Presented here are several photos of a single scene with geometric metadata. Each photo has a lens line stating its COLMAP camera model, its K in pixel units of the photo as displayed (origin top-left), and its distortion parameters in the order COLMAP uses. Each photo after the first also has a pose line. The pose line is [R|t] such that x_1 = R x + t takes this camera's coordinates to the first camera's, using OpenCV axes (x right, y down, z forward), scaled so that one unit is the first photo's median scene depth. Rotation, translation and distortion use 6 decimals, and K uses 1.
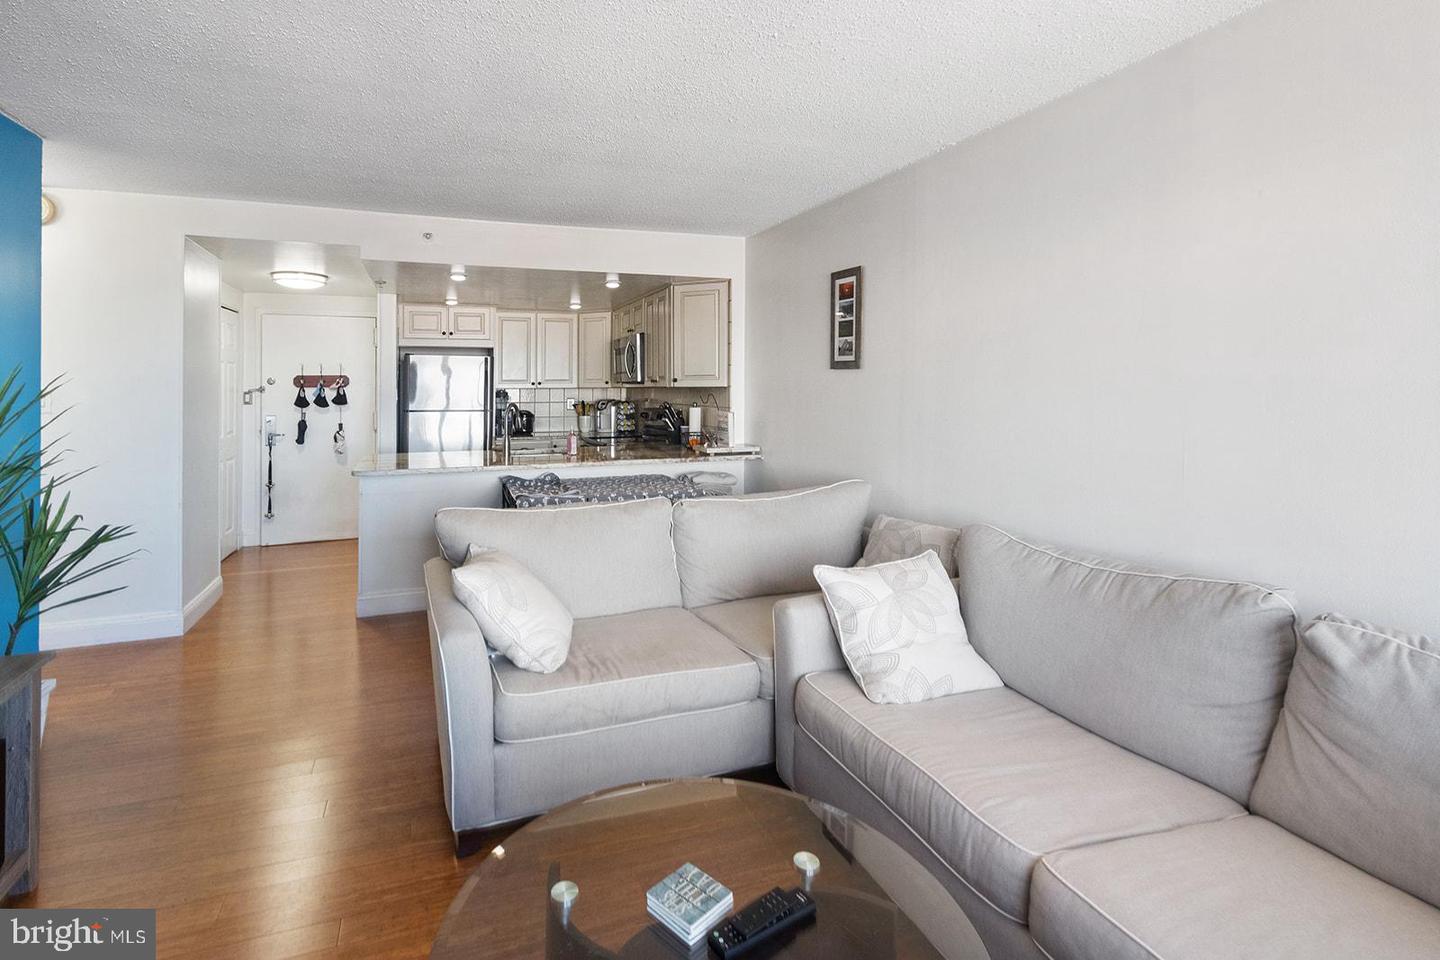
lens RADIAL K [[675.2, 0, 673.6], [0, 675.2, 381.3], [0, 0, 1]] dist [0.008843, -0.003570]
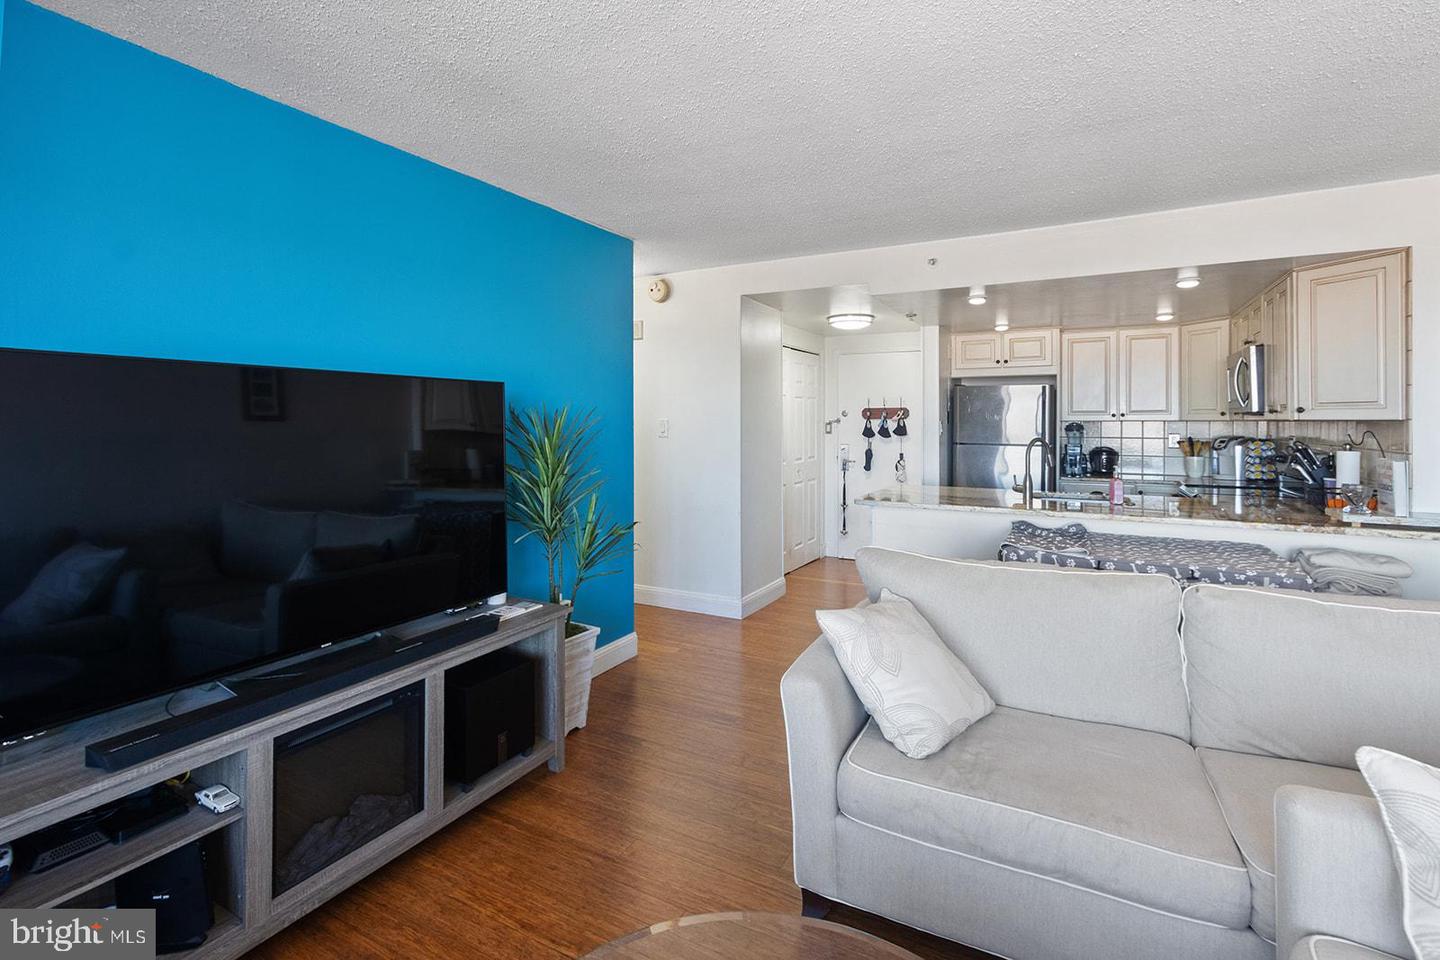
lens RADIAL K [[675.2, 0, 716.1], [0, 675.2, 411.1], [0, 0, 1]] dist [0.008843, -0.003570]
pose [[0.669621, -0.006363, -0.742675, 0.113408], [0.004176, 0.999980, -0.004802, 0.000592], [0.742691, 0.000114, 0.669634, 0.101320]]
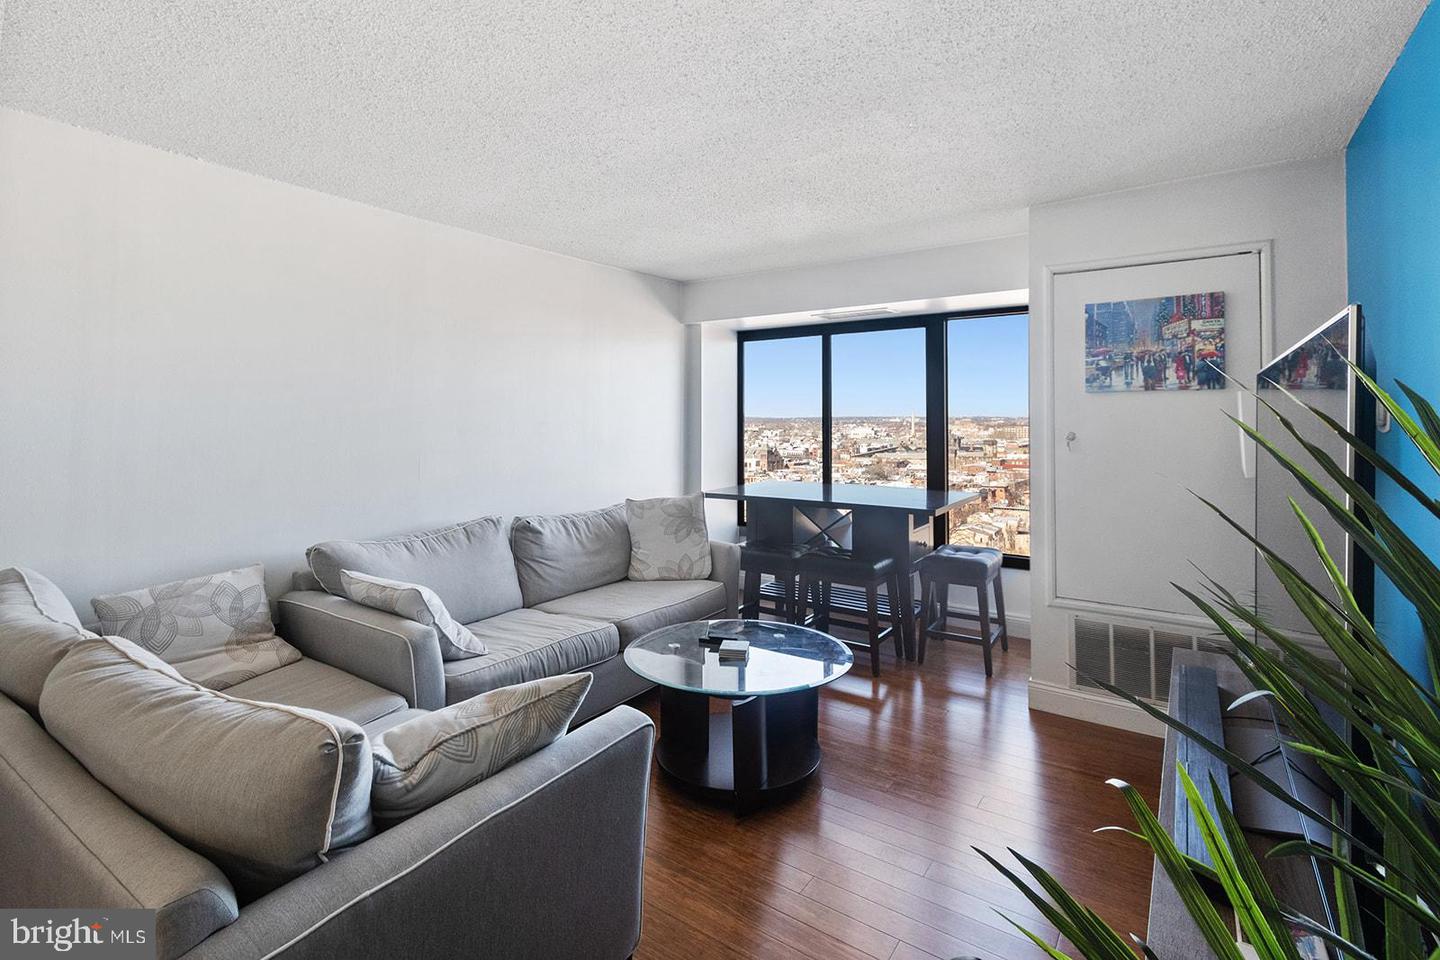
lens RADIAL K [[675.2, 0, 703.5], [0, 675.2, 413.6], [0, 0, 1]] dist [0.008843, -0.003570]
pose [[-0.567223, 0.011717, 0.823481, -0.417750], [-0.006767, 0.999799, -0.018887, 0.005462], [-0.823536, -0.016286, -0.567030, 0.541731]]
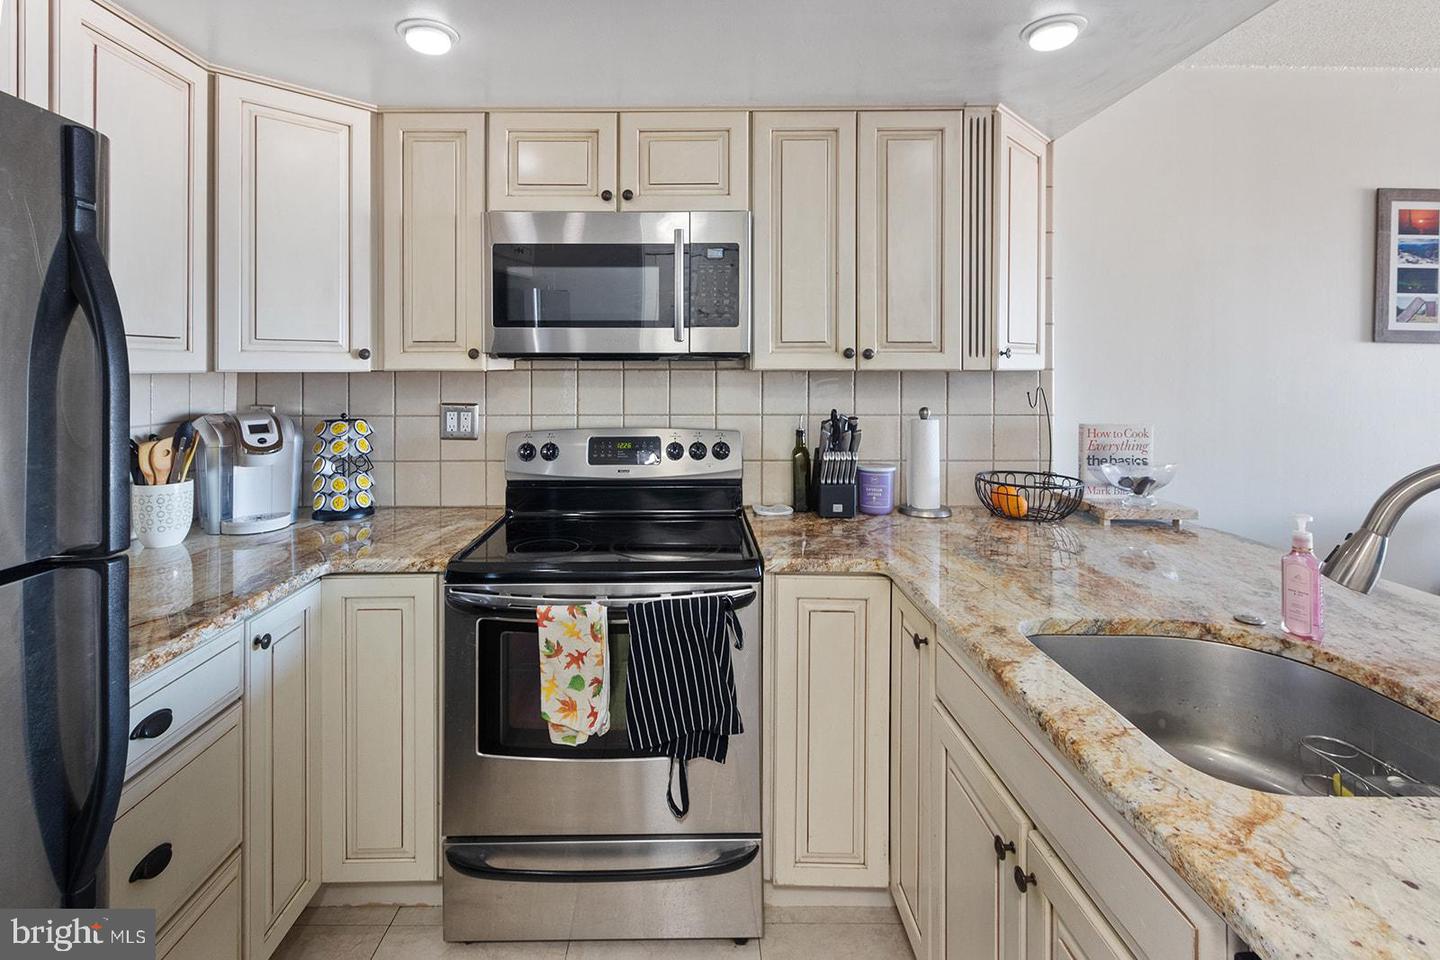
lens RADIAL K [[675.2, 0, 691.2], [0, 675.2, 369.2], [0, 0, 1]] dist [0.008843, -0.003570]
pose [[0.342529, 0.005166, 0.939493, -0.422763], [-0.009038, 0.999957, -0.002203, 0.010414], [-0.939464, -0.007737, 0.342561, 1.021629]]
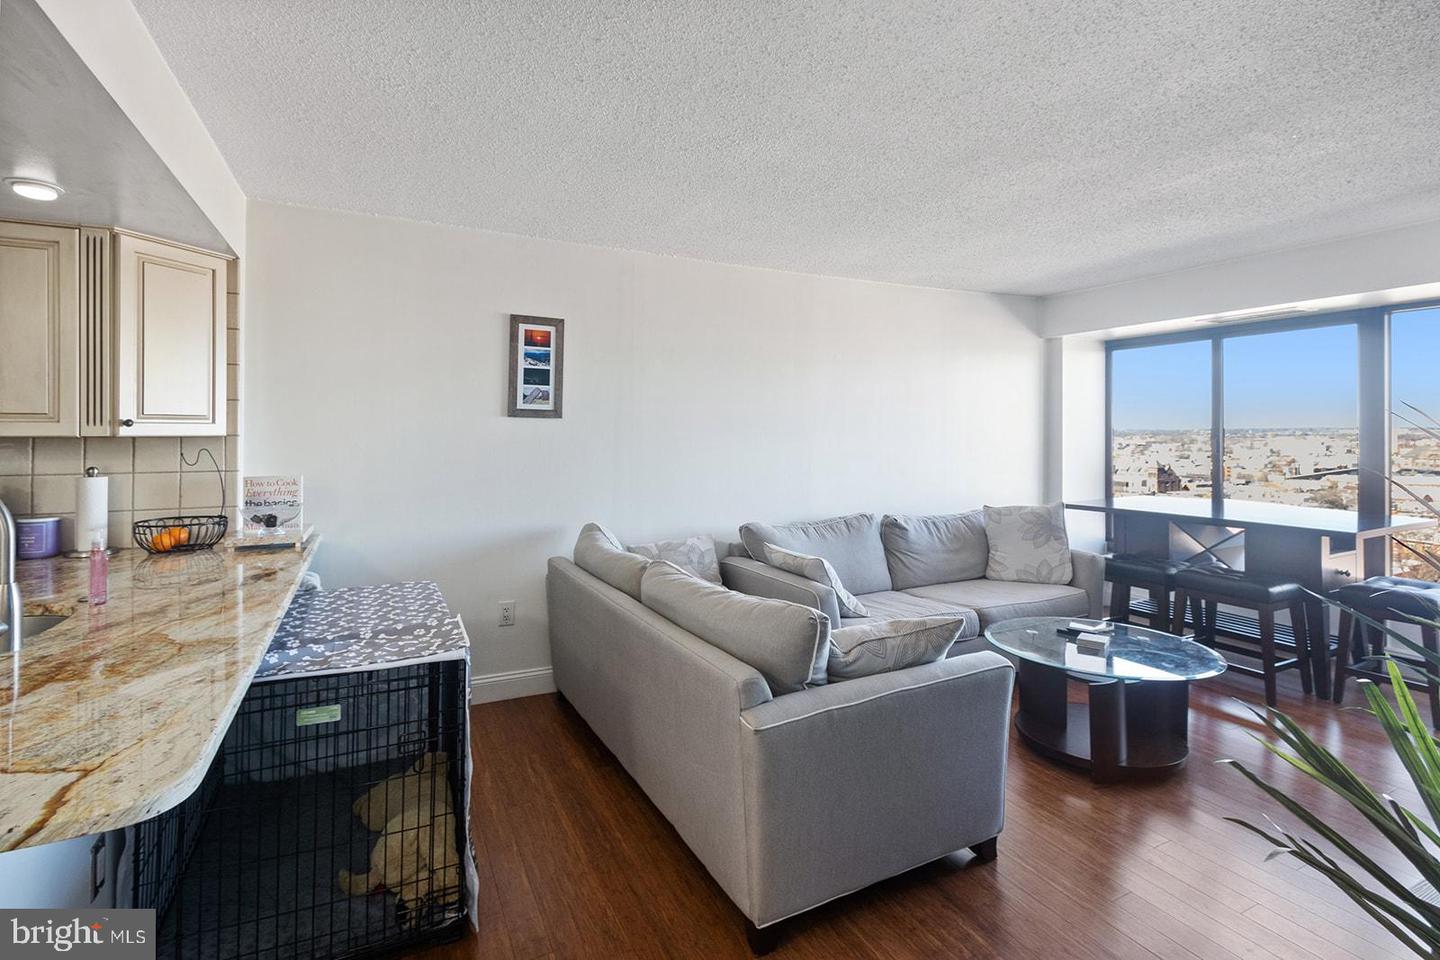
lens RADIAL K [[675.2, 0, 708.2], [0, 675.2, 435.3], [0, 0, 1]] dist [0.008843, -0.003570]
pose [[-0.110269, 0.001408, 0.993901, -0.538197], [-0.007469, 0.999970, -0.002245, 0.005824], [-0.993874, -0.007671, -0.110255, 0.614460]]
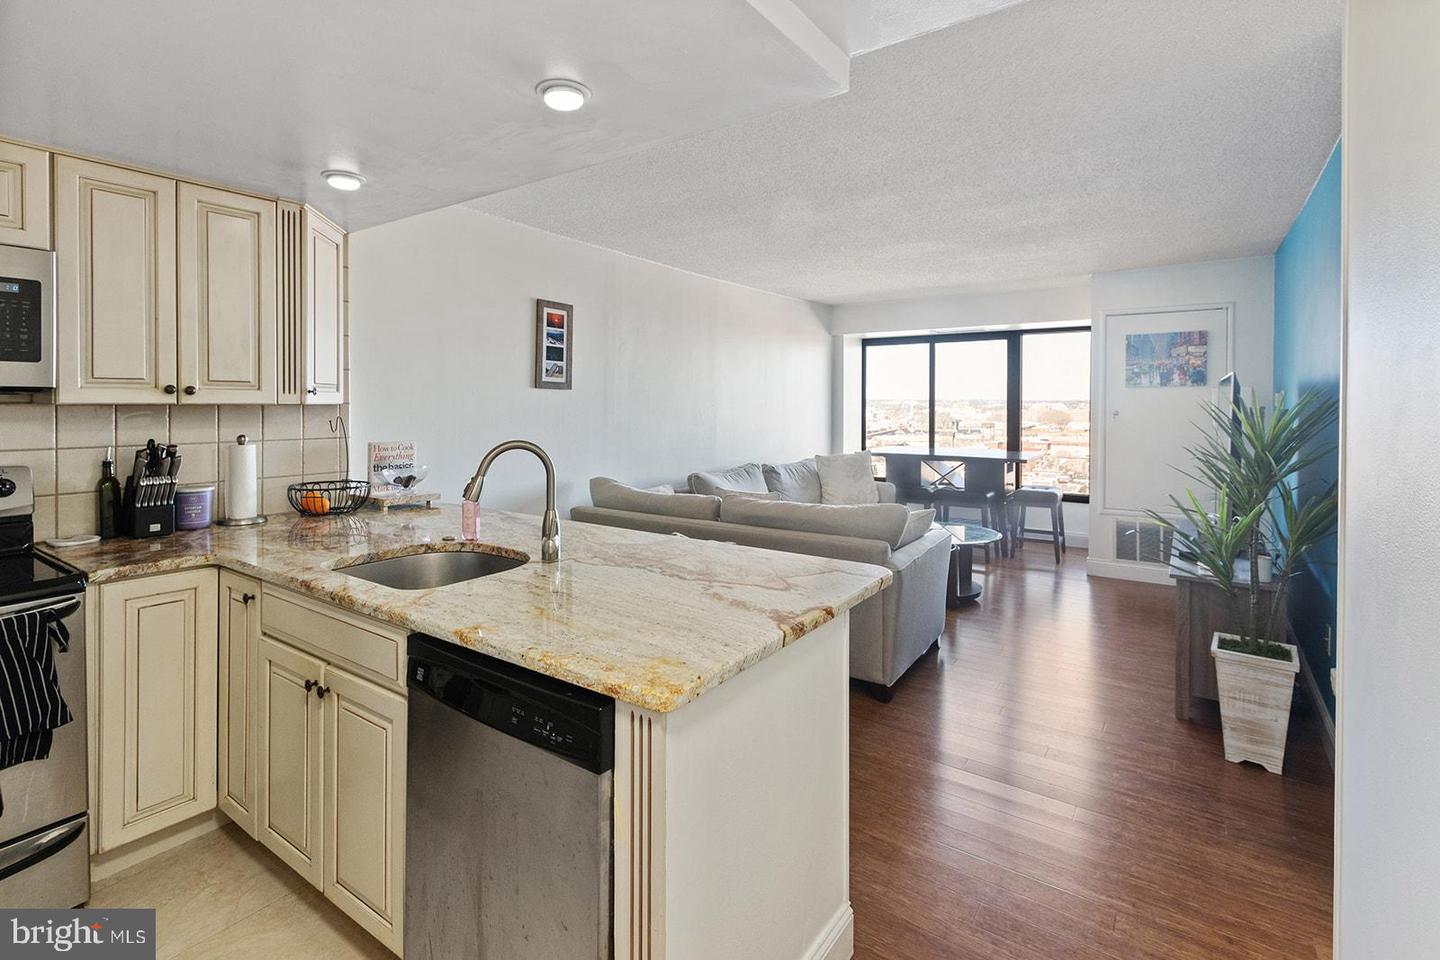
lens RADIAL K [[675.2, 0, 700.8], [0, 675.2, 410.2], [0, 0, 1]] dist [0.008843, -0.003570]
pose [[-0.568097, -0.005435, 0.822944, -0.594631], [-0.006513, 0.999977, 0.002108, 0.010193], [-0.822936, -0.004162, -0.568119, 1.035120]]
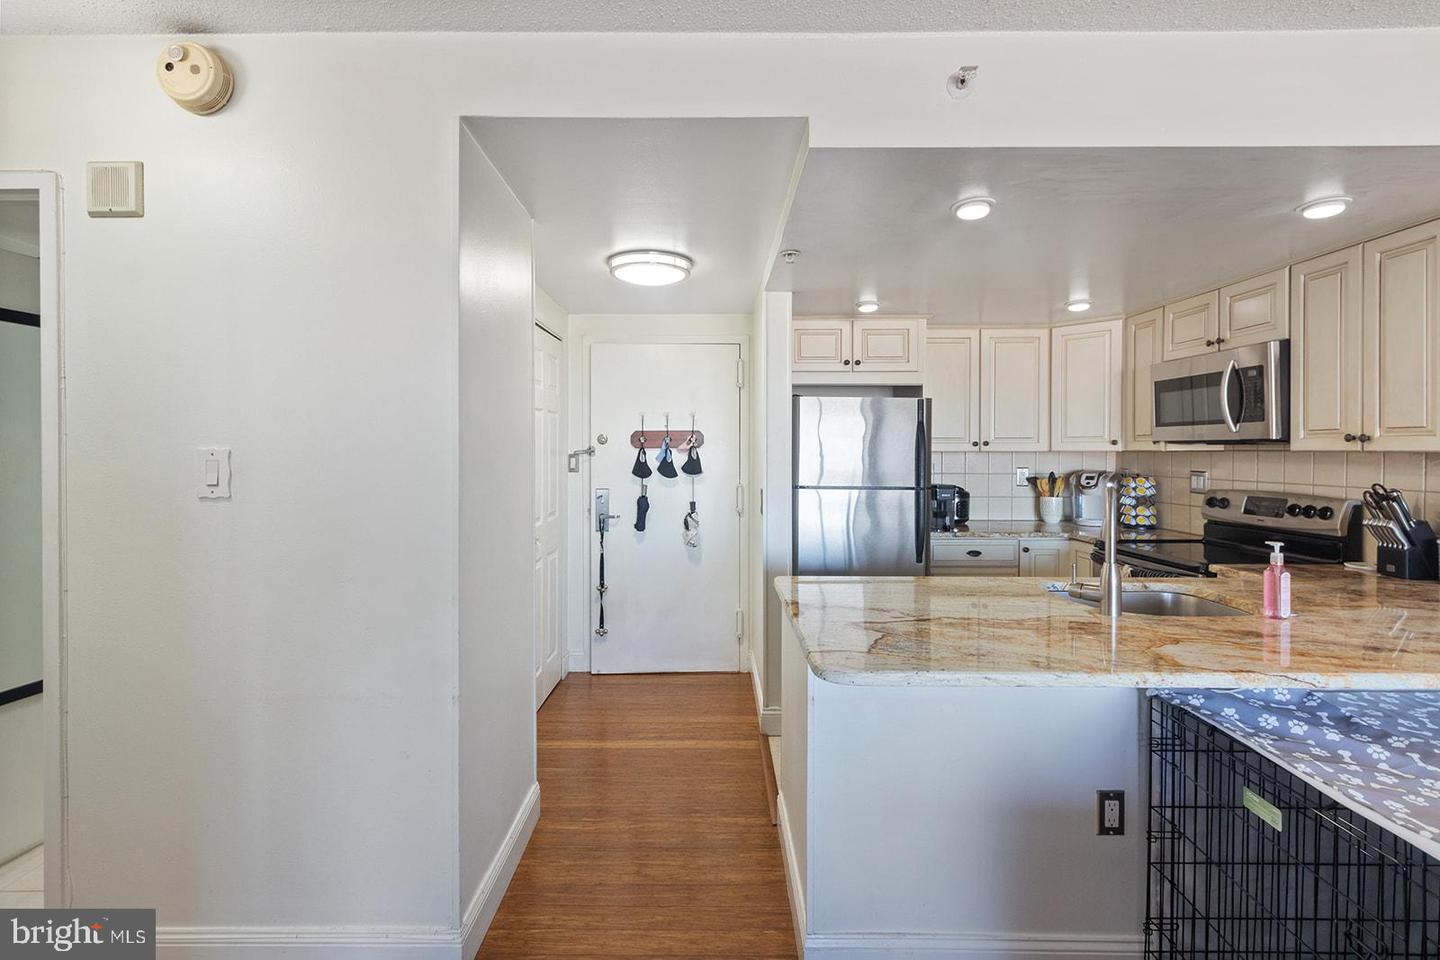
lens RADIAL K [[675.2, 0, 711.9], [0, 675.2, 459.2], [0, 0, 1]] dist [0.008843, -0.003570]
pose [[0.941307, 0.010172, -0.337399, -0.297874], [-0.001918, 0.999691, 0.024790, 0.003864], [0.337547, -0.022688, 0.941035, 0.450081]]
